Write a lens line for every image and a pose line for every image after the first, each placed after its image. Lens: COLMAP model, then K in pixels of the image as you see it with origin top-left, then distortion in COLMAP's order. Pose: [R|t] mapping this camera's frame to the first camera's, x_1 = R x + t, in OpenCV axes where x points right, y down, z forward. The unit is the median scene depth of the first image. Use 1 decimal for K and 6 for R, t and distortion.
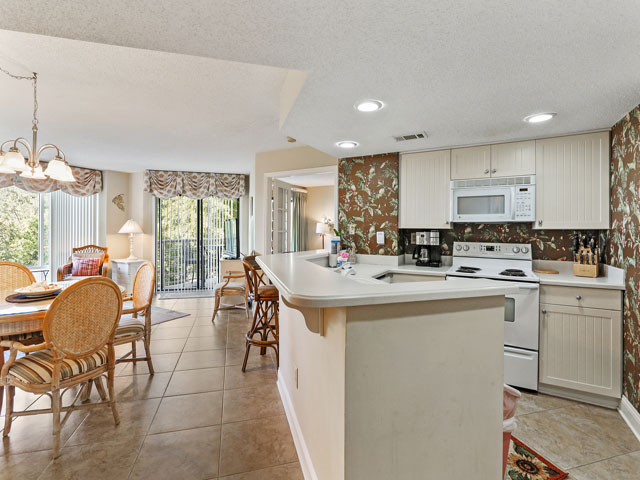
lens RADIAL K [[318.0, 0, 316.5], [0, 318.0, 231.2], [0, 0, 1]] dist [-0.003015, -0.000445]
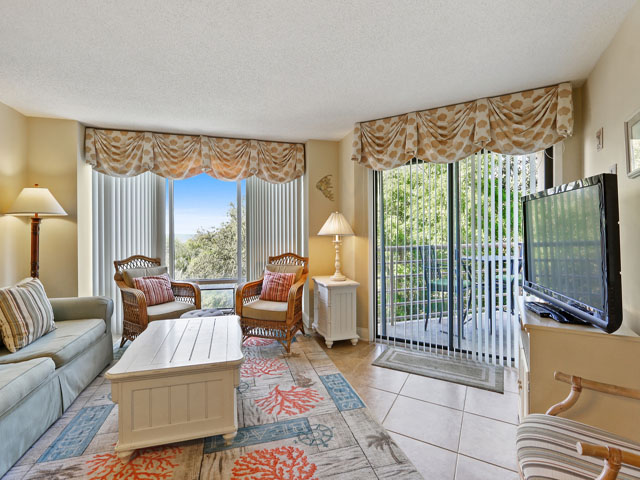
lens RADIAL K [[318.0, 0, 316.5], [0, 318.0, 231.2], [0, 0, 1]] dist [-0.003015, -0.000445]
pose [[0.729012, -0.012908, -0.684379, -0.197844], [0.006038, 0.999905, -0.012426, 0.005617], [0.684474, 0.004926, 0.729021, 0.529020]]
